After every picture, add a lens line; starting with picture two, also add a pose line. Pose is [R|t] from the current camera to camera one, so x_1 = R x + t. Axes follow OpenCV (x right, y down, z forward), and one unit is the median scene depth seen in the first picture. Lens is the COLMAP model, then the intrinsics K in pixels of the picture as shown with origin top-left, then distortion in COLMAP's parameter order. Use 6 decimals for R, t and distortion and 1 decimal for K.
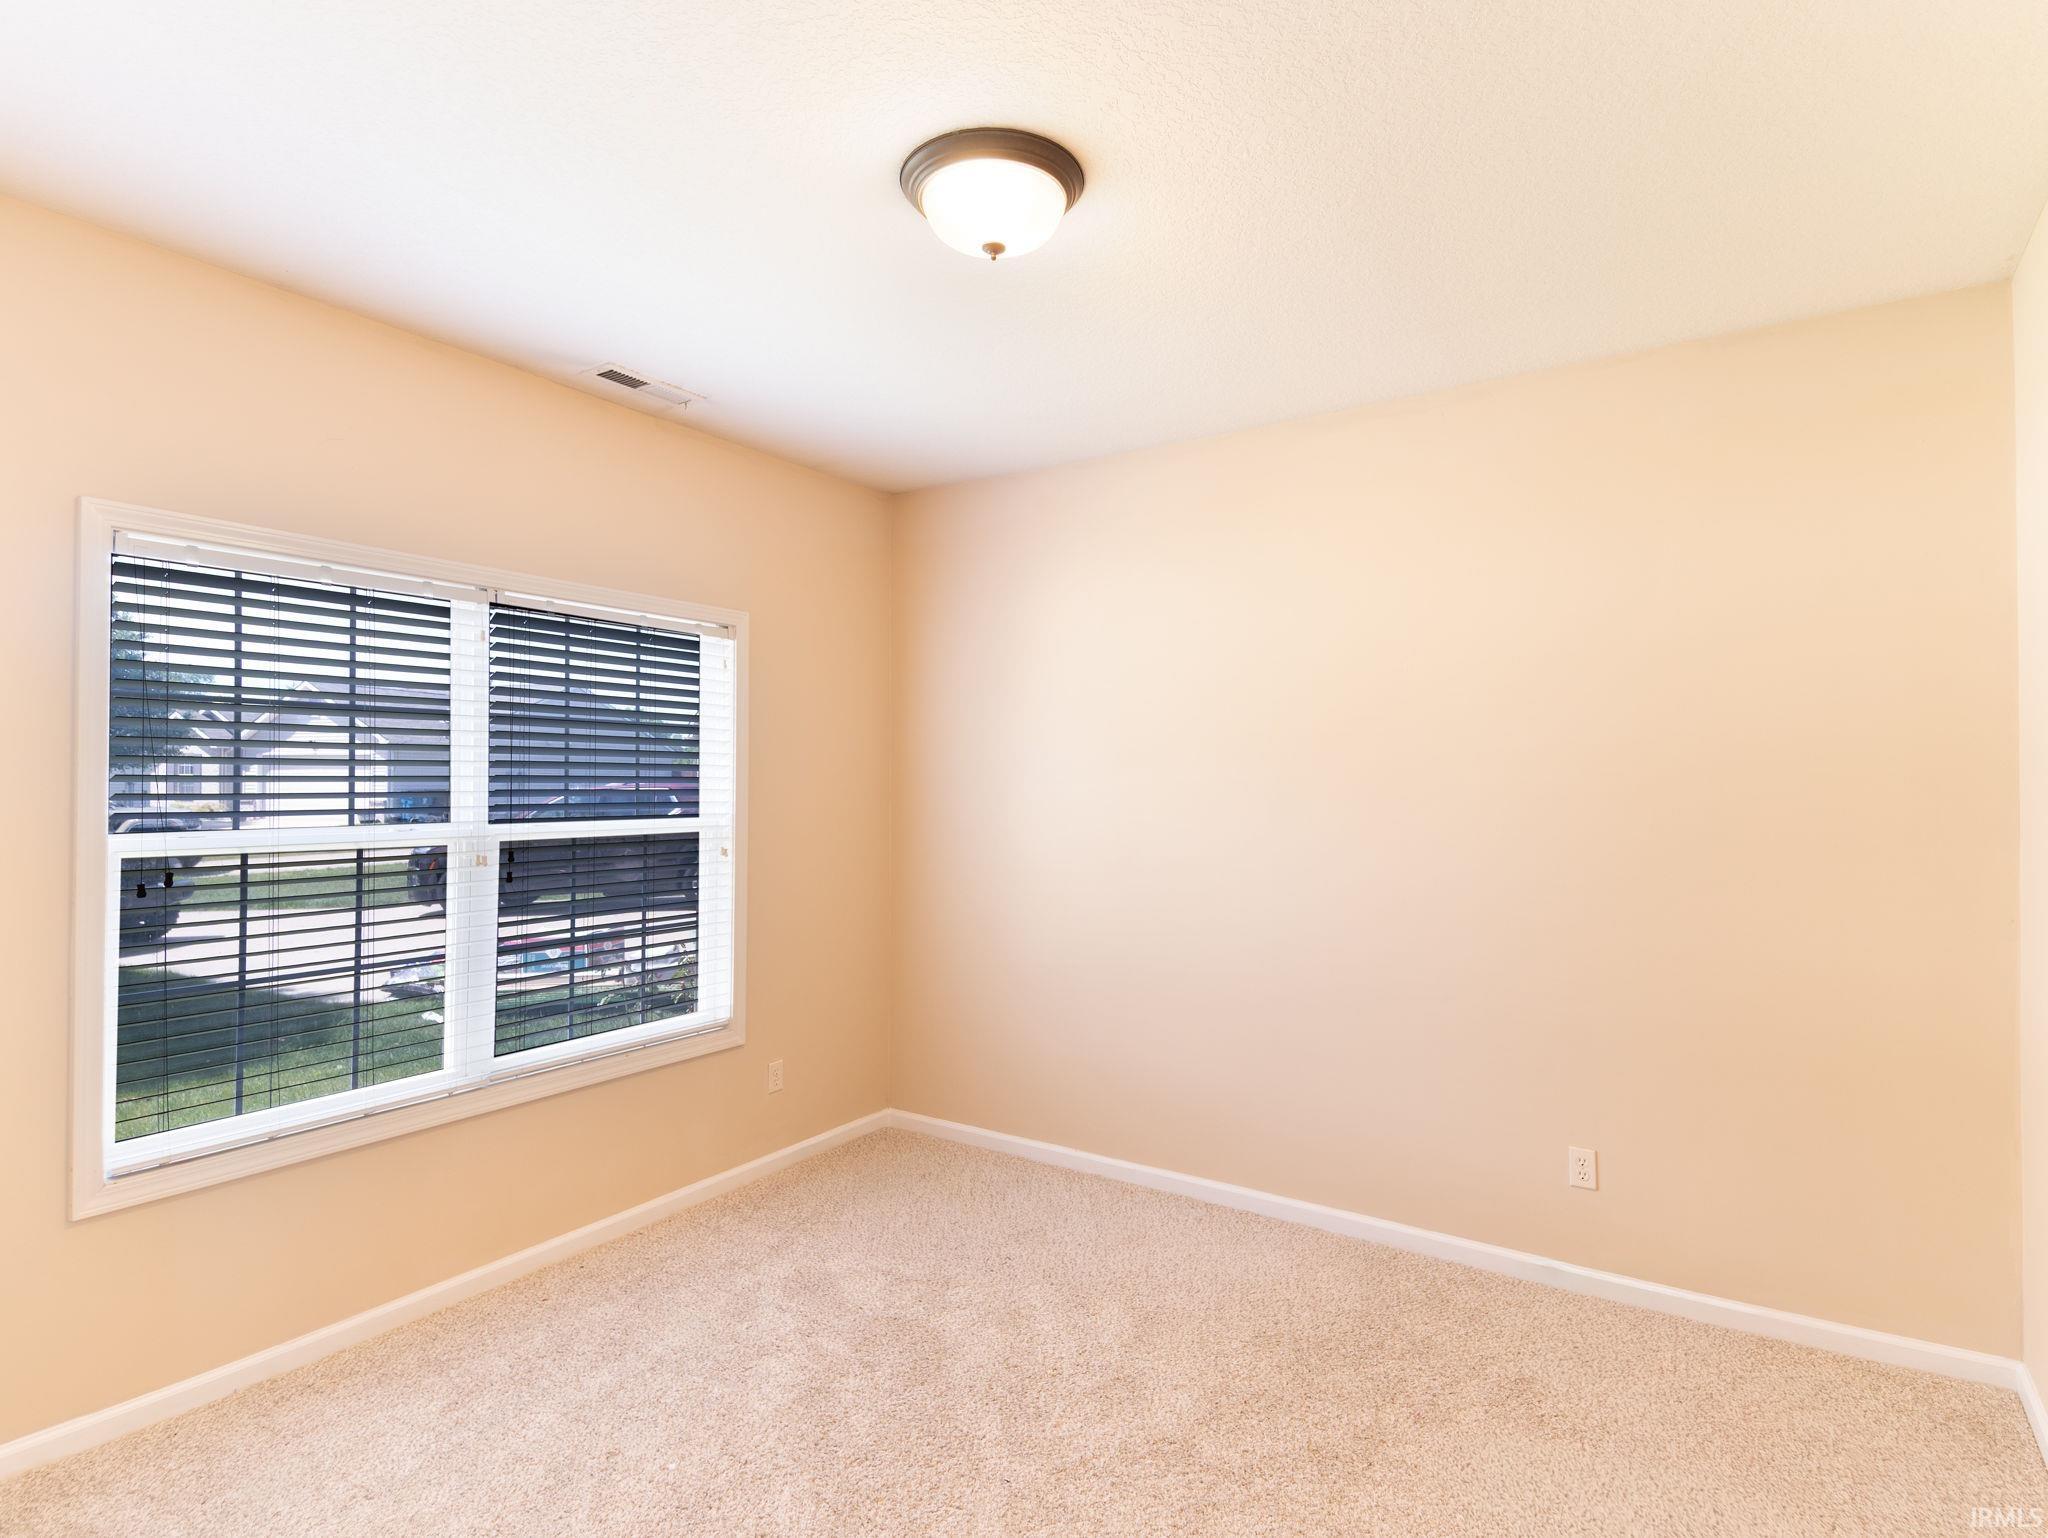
lens RADIAL K [[1098.0, 0, 1026.7], [0, 1098.0, 768.4], [0, 0, 1]] dist [0.006465, -0.018530]
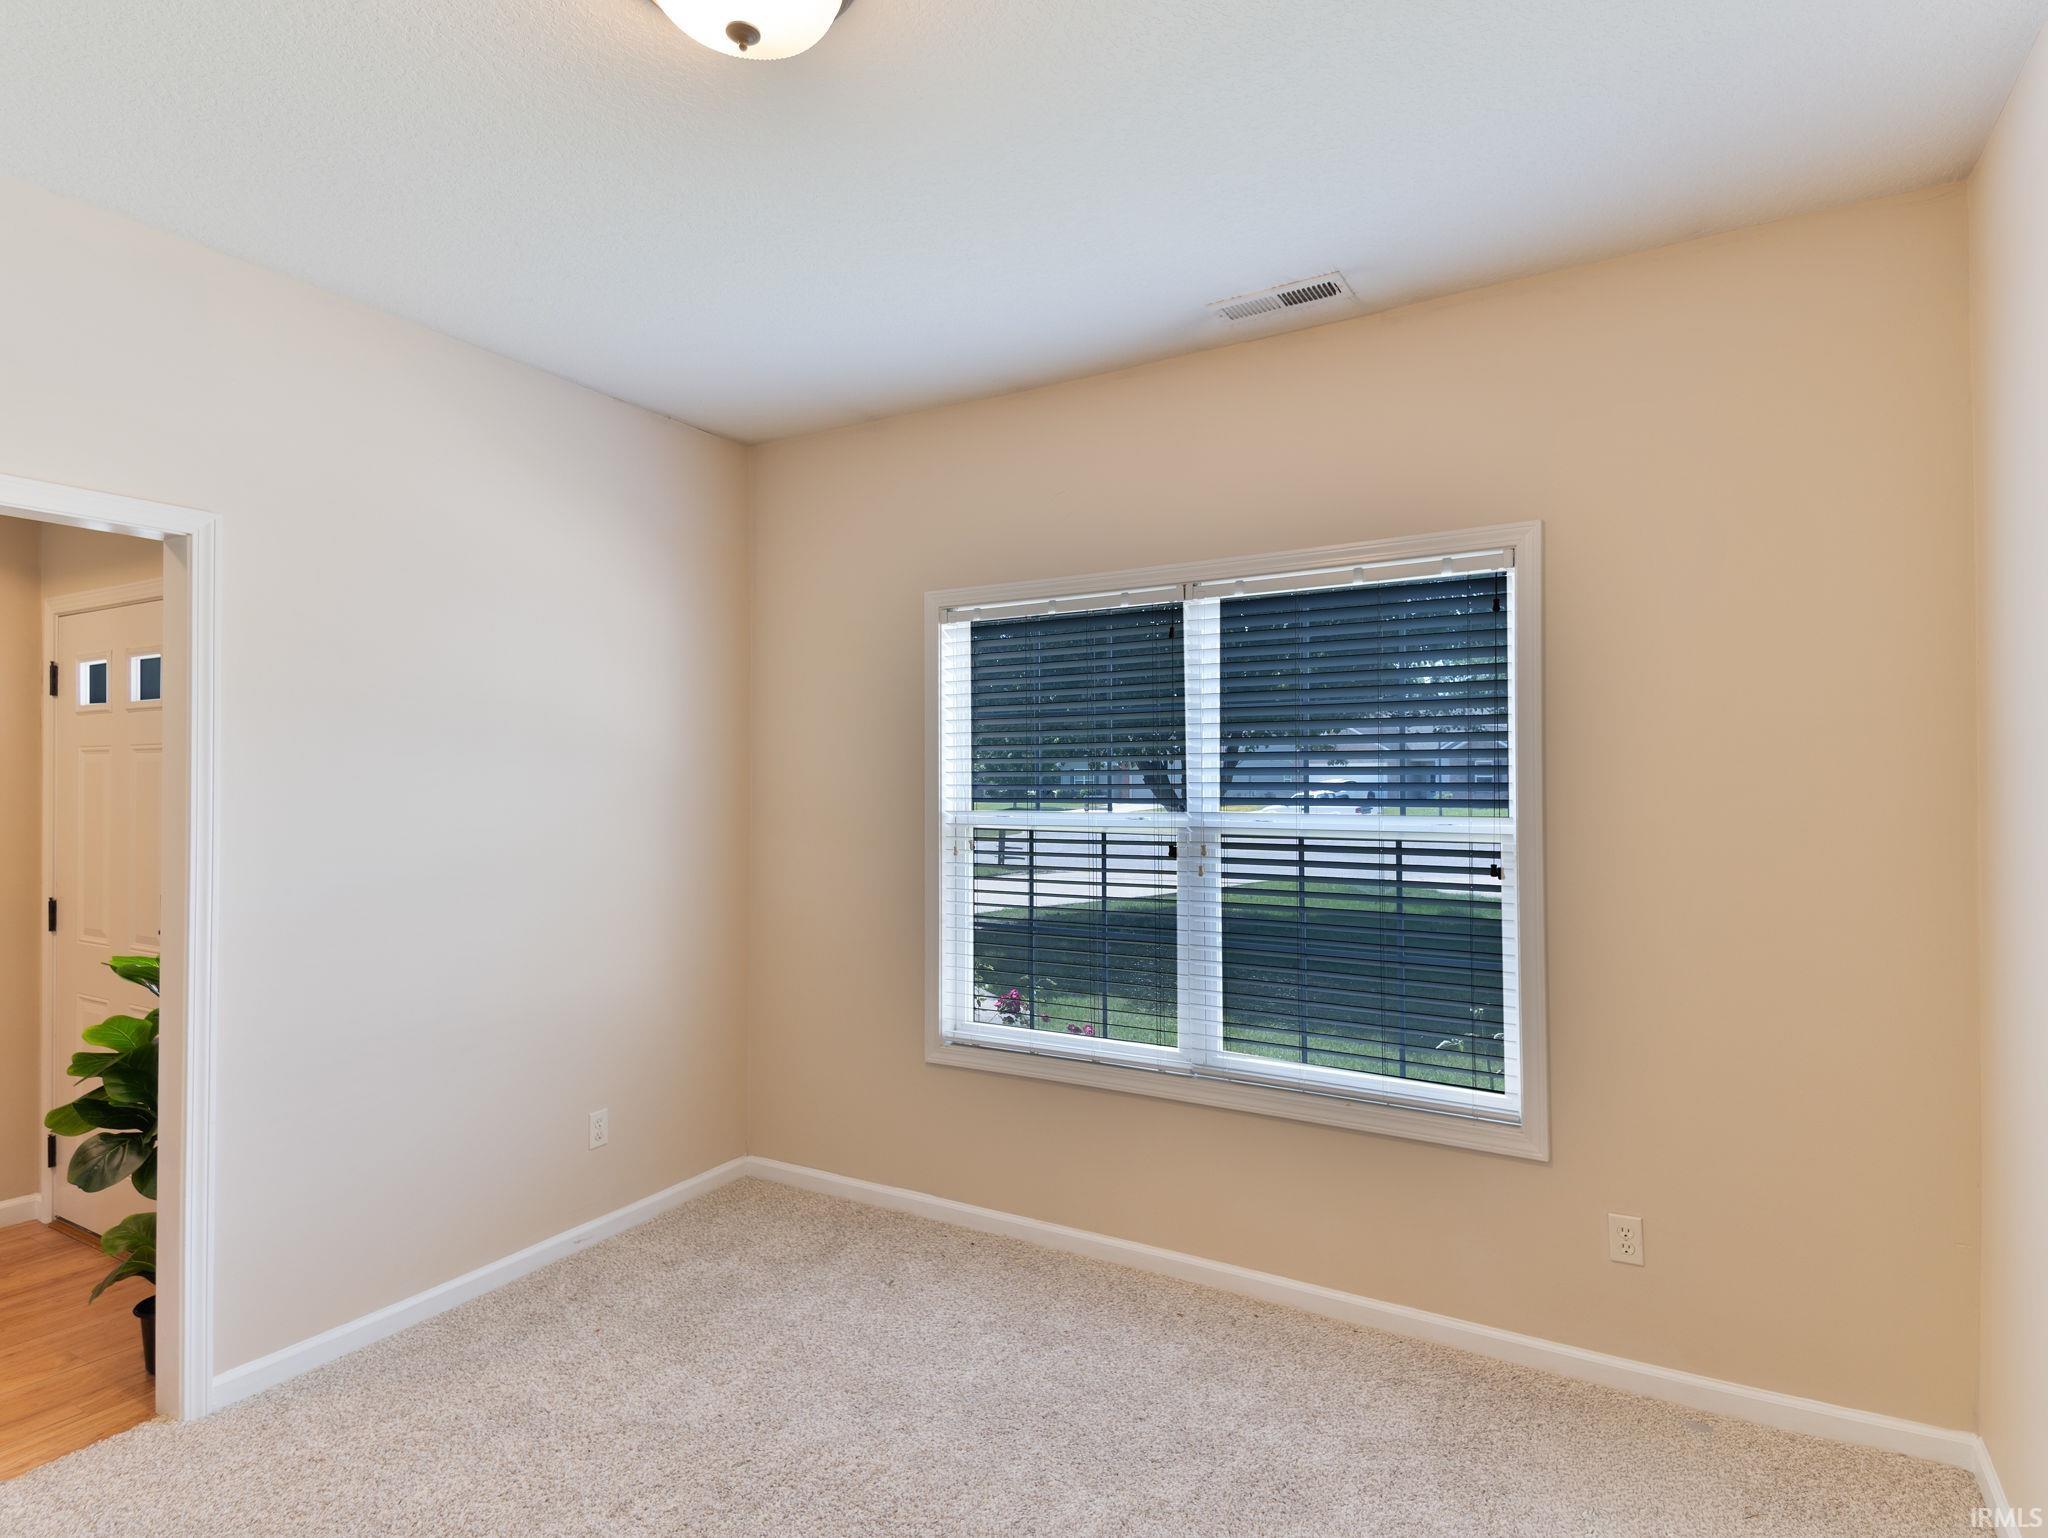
lens RADIAL K [[1098.0, 0, 1022.8], [0, 1098.0, 762.8], [0, 0, 1]] dist [0.006465, -0.018530]
pose [[0.008998, -0.012488, -0.999882, 0.553338], [0.018013, 0.999762, -0.012325, 0.012702], [0.999797, -0.017900, 0.009221, 0.904525]]
